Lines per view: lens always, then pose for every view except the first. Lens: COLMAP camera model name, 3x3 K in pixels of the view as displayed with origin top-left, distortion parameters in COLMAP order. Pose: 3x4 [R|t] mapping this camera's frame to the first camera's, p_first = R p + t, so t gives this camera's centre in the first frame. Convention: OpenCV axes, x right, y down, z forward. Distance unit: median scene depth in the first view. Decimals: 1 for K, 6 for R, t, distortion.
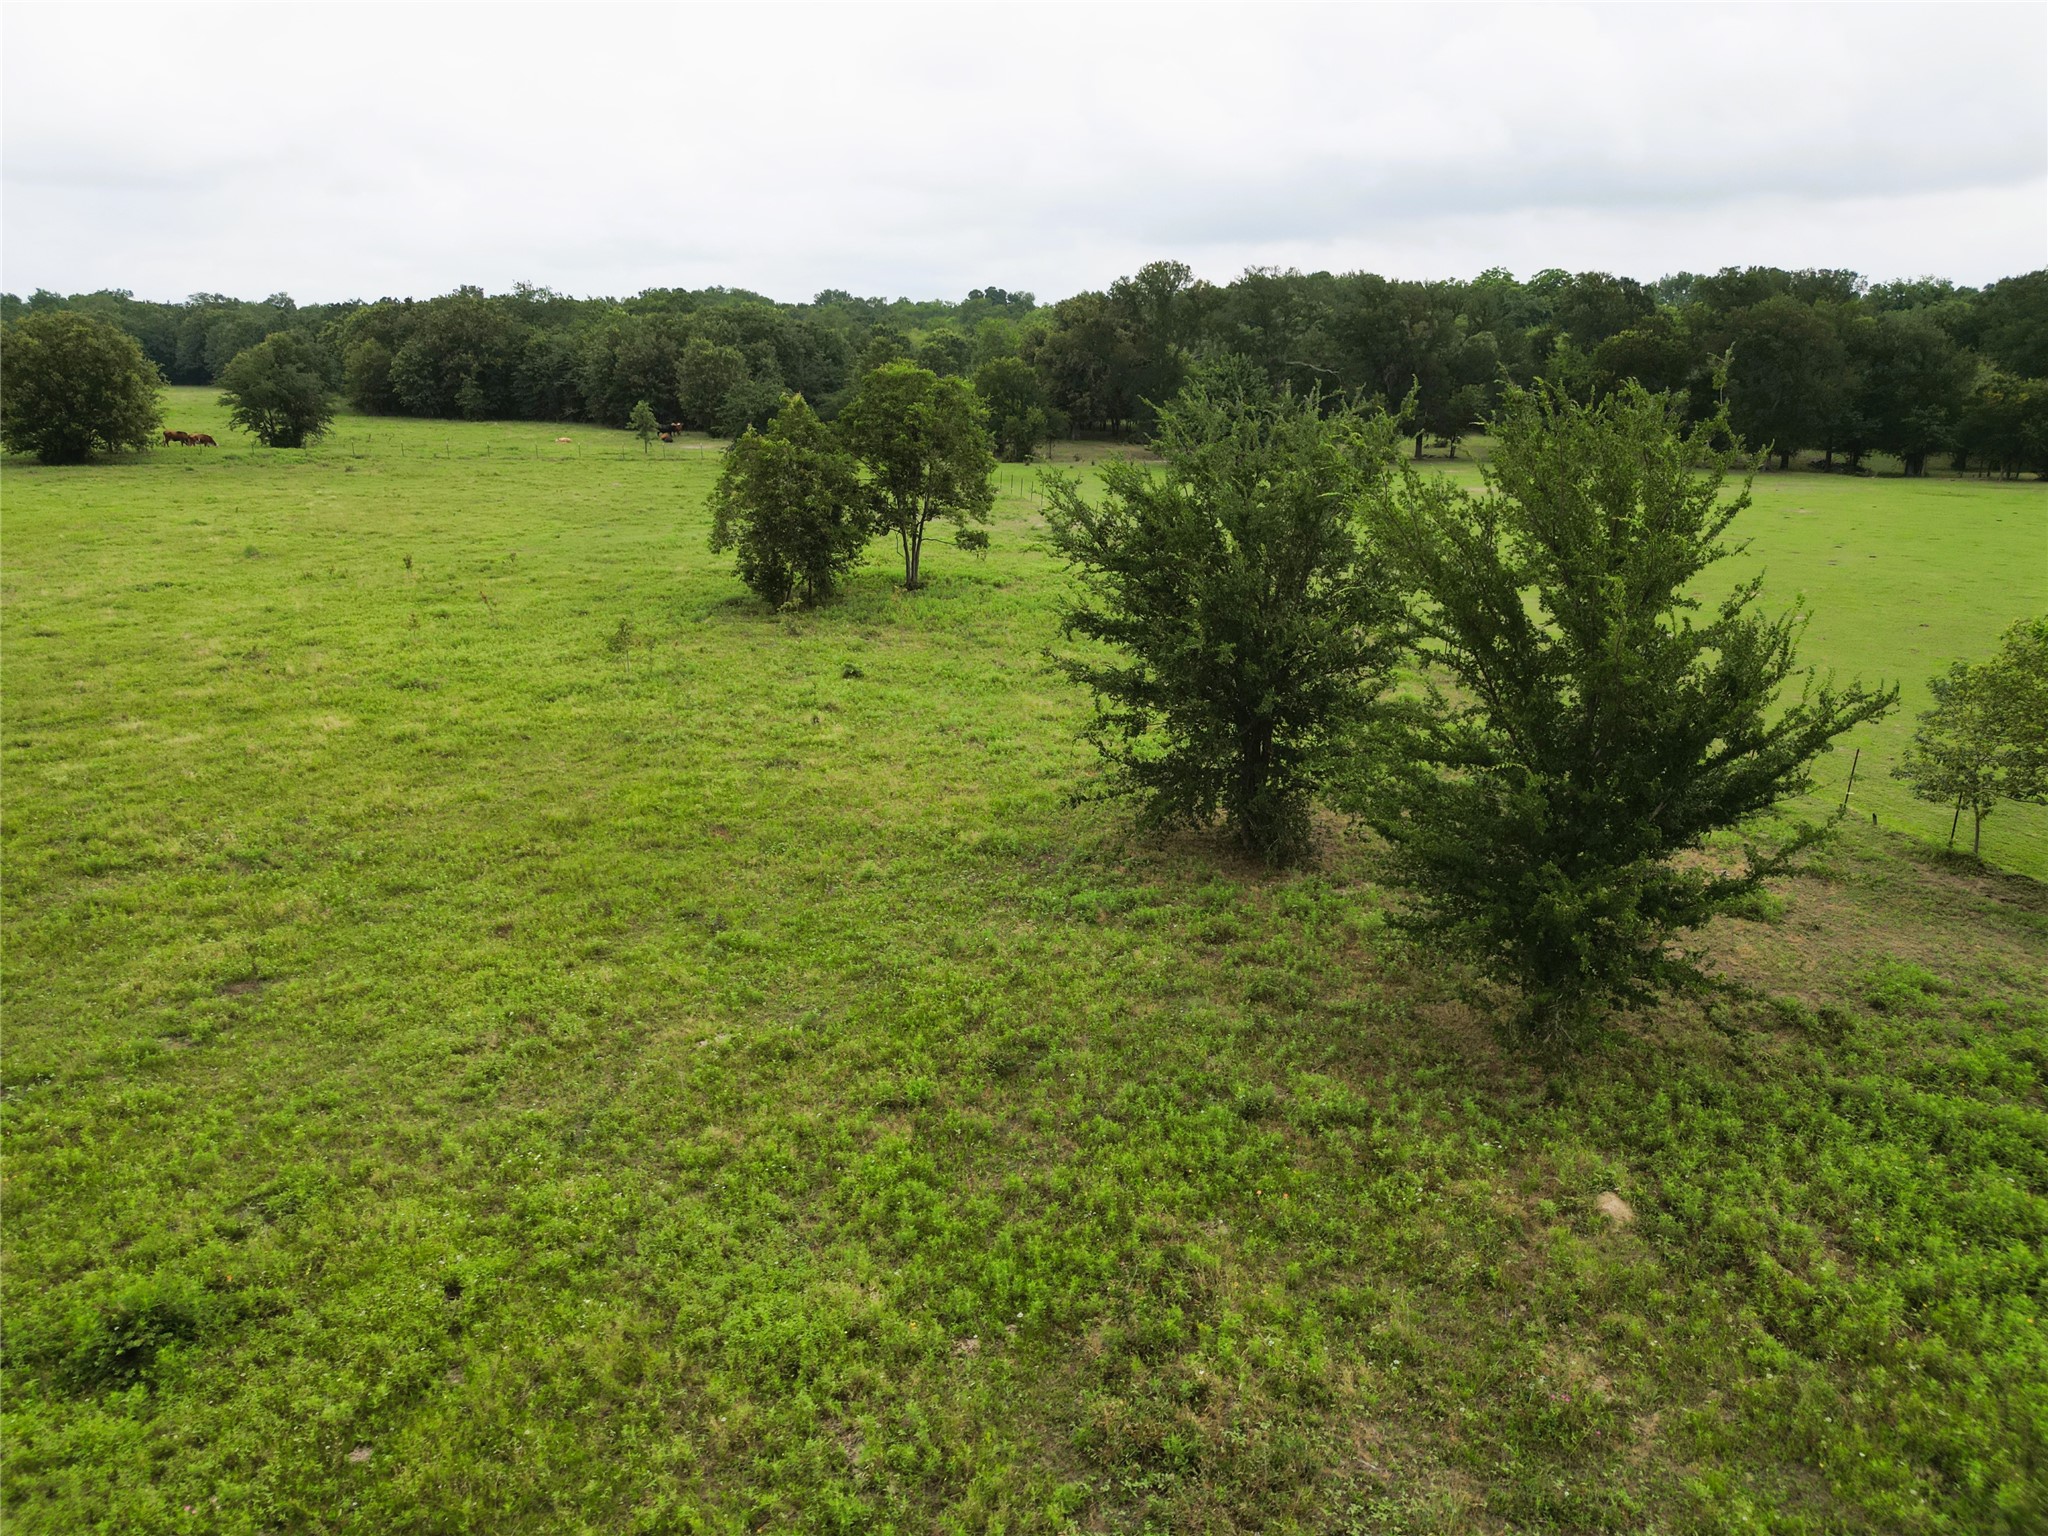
lens RADIAL K [[1437.1, 0, 1024.0], [0, 1437.1, 768.0], [0, 0, 1]] dist [0.065892, -0.061076]
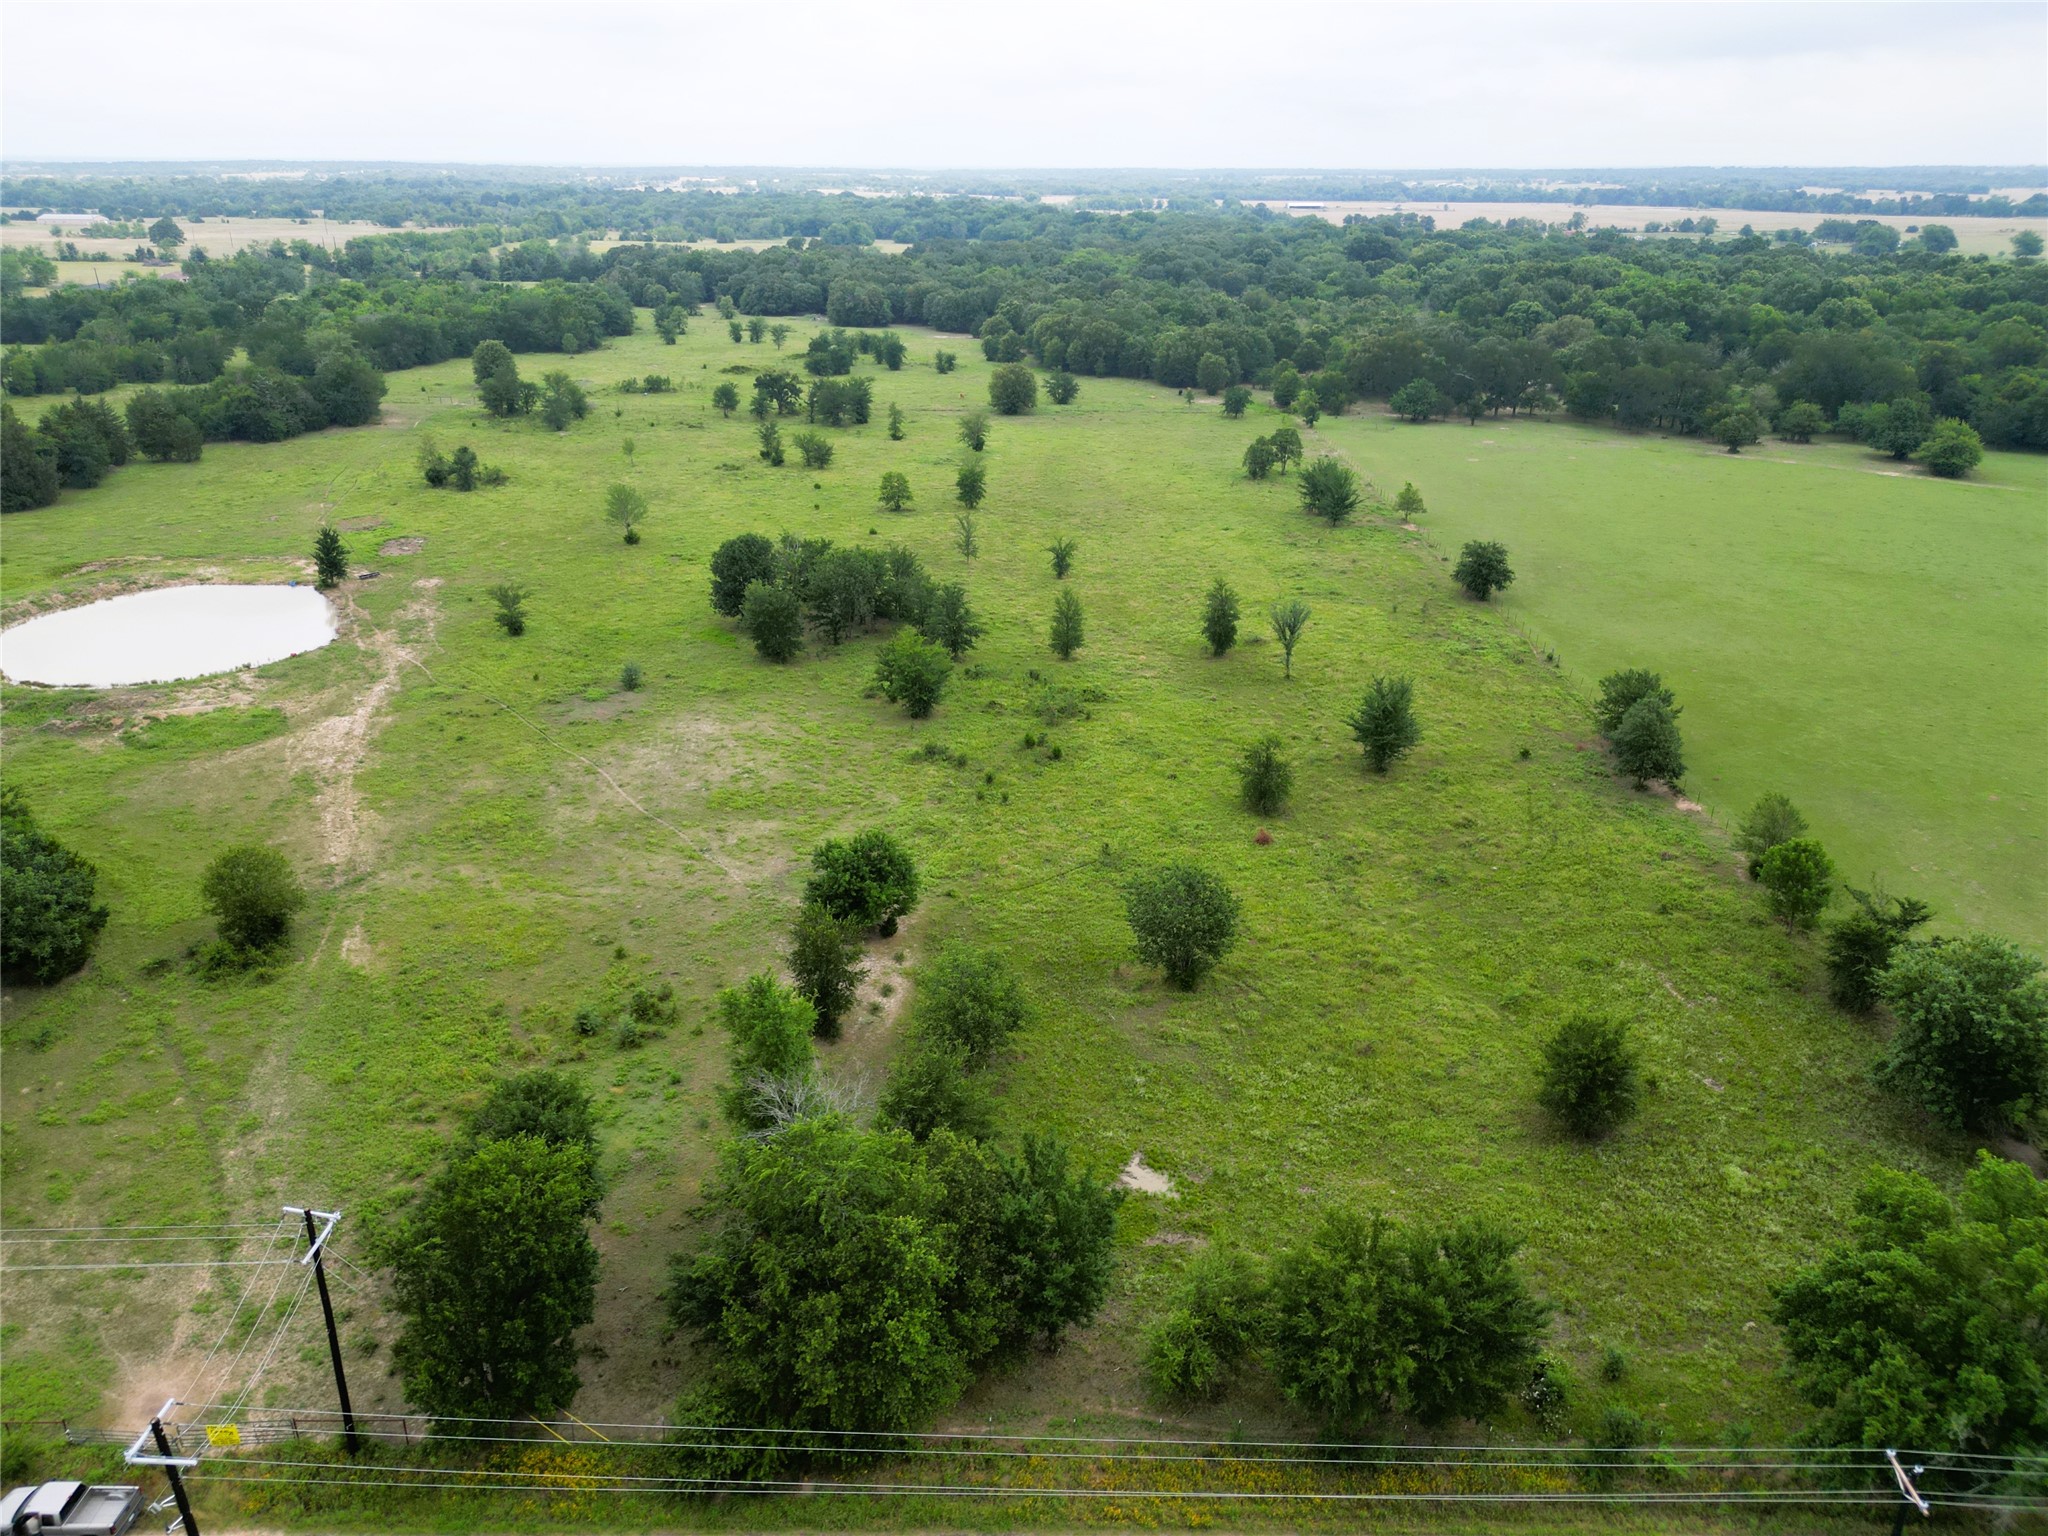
lens RADIAL K [[1437.1, 0, 1024.0], [0, 1437.1, 768.0], [0, 0, 1]] dist [0.065892, -0.061076]
pose [[0.964982, 0.097076, -0.243694, 0.199560], [-0.069672, 0.990486, 0.118674, 0.184187], [0.252896, -0.097539, 0.962564, -2.197833]]
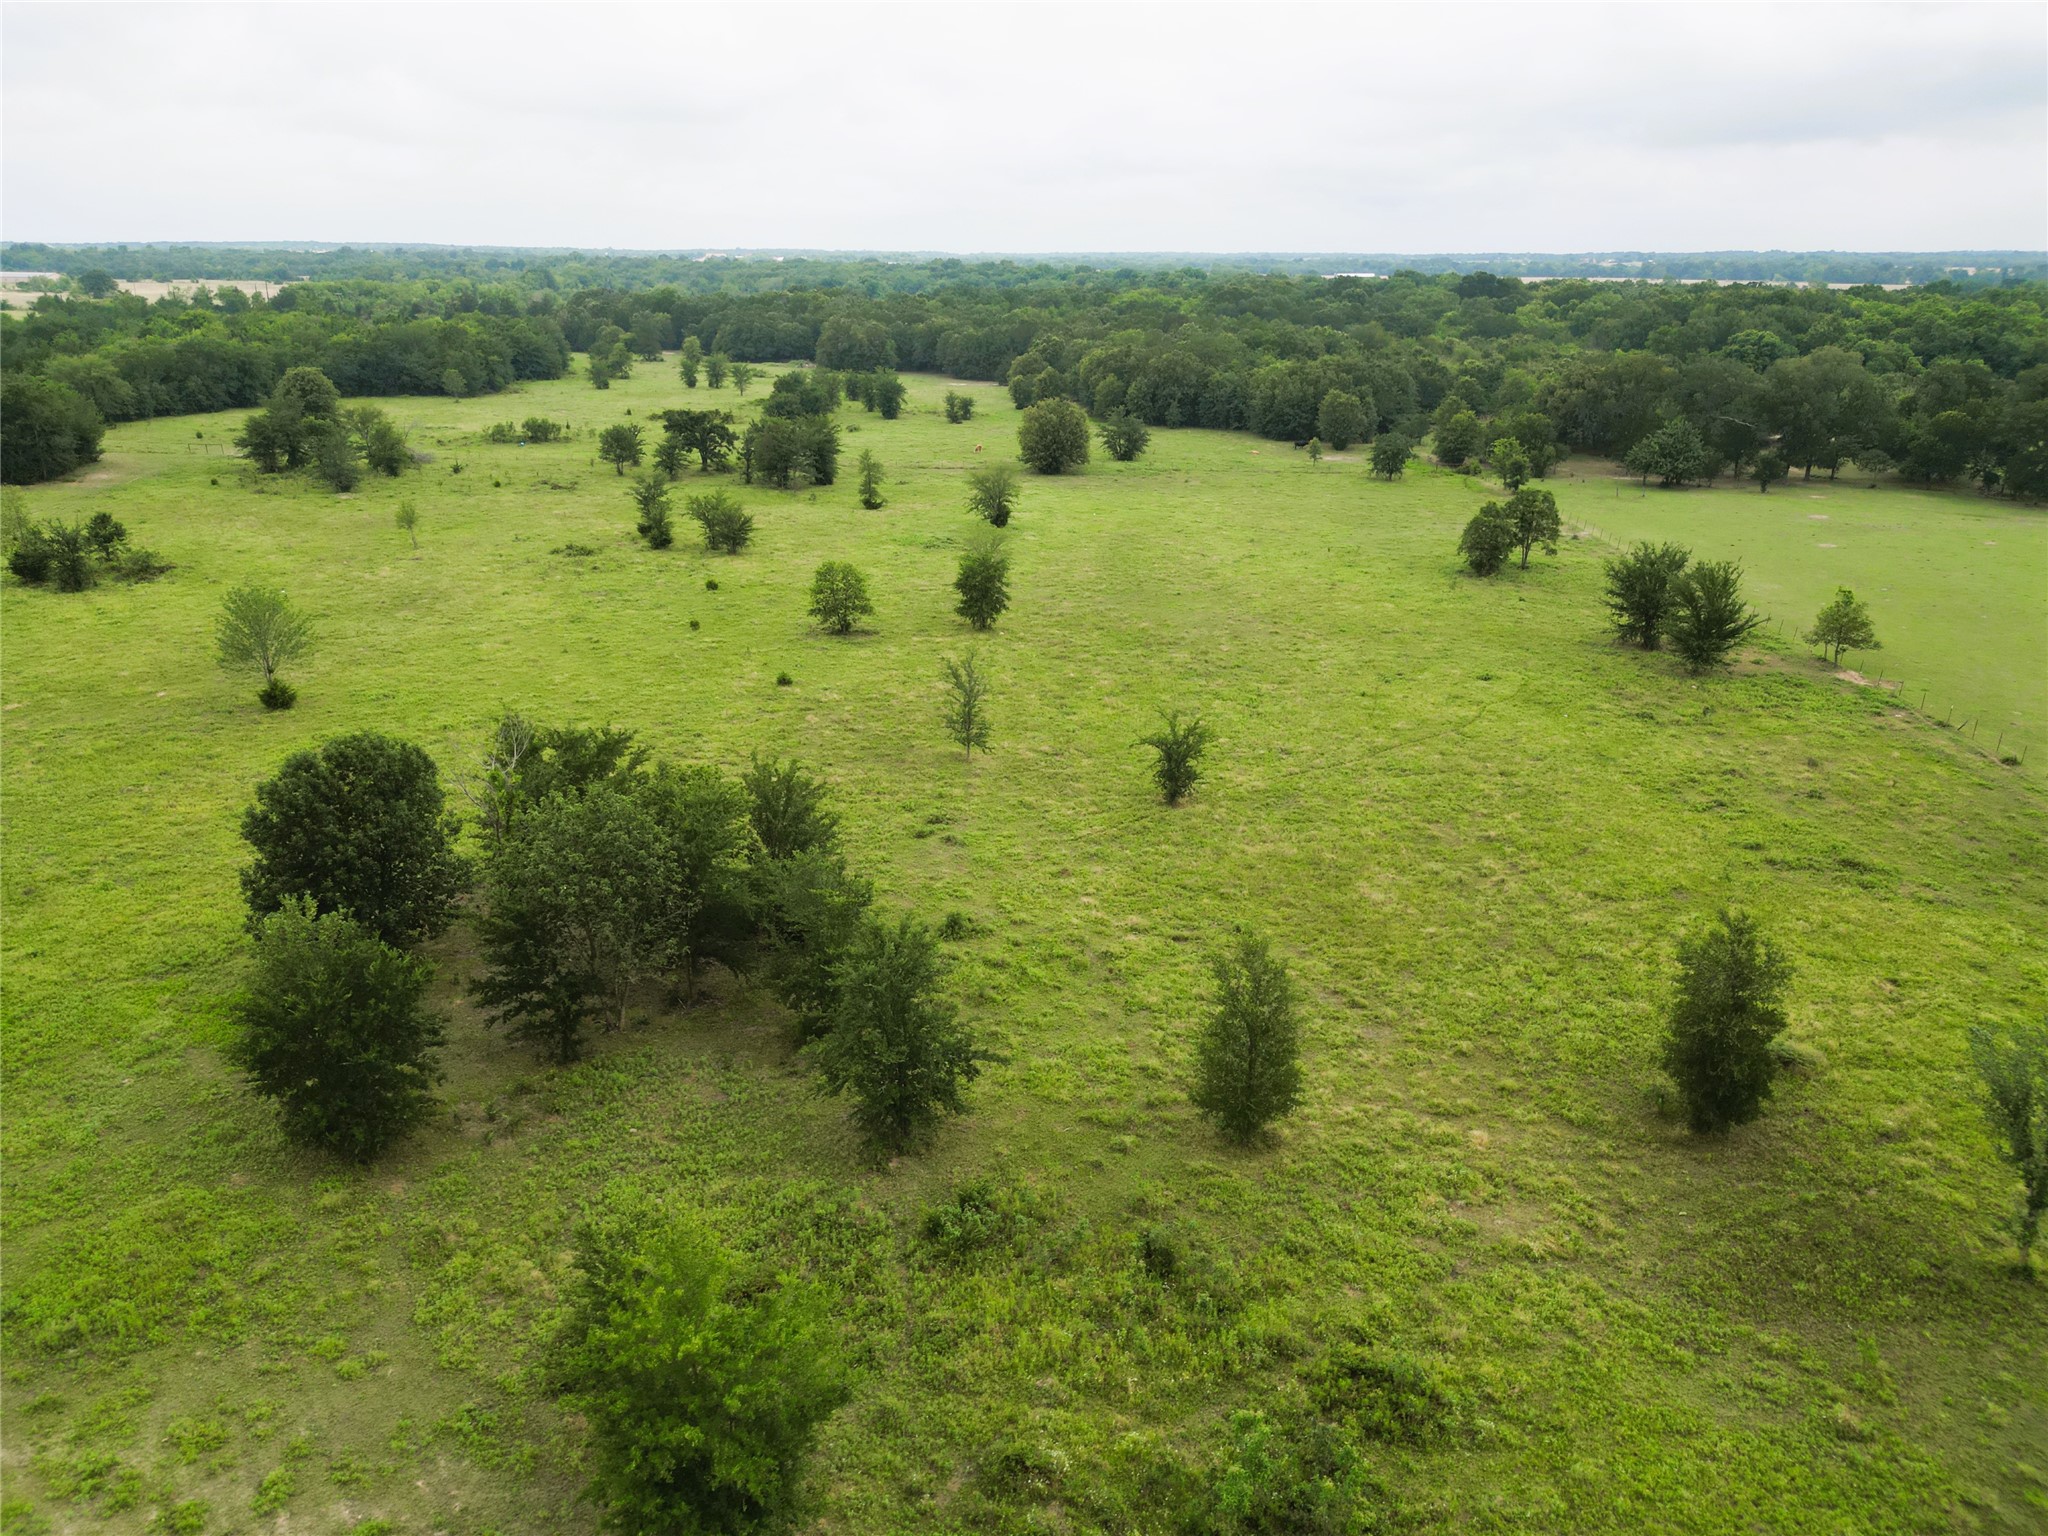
lens RADIAL K [[1437.1, 0, 1024.0], [0, 1437.1, 768.0], [0, 0, 1]] dist [0.065892, -0.061076]
pose [[0.959388, 0.091999, -0.266666, -0.127317], [-0.076946, 0.994823, 0.066380, 0.079617], [0.271392, -0.043165, 0.961500, -1.081702]]
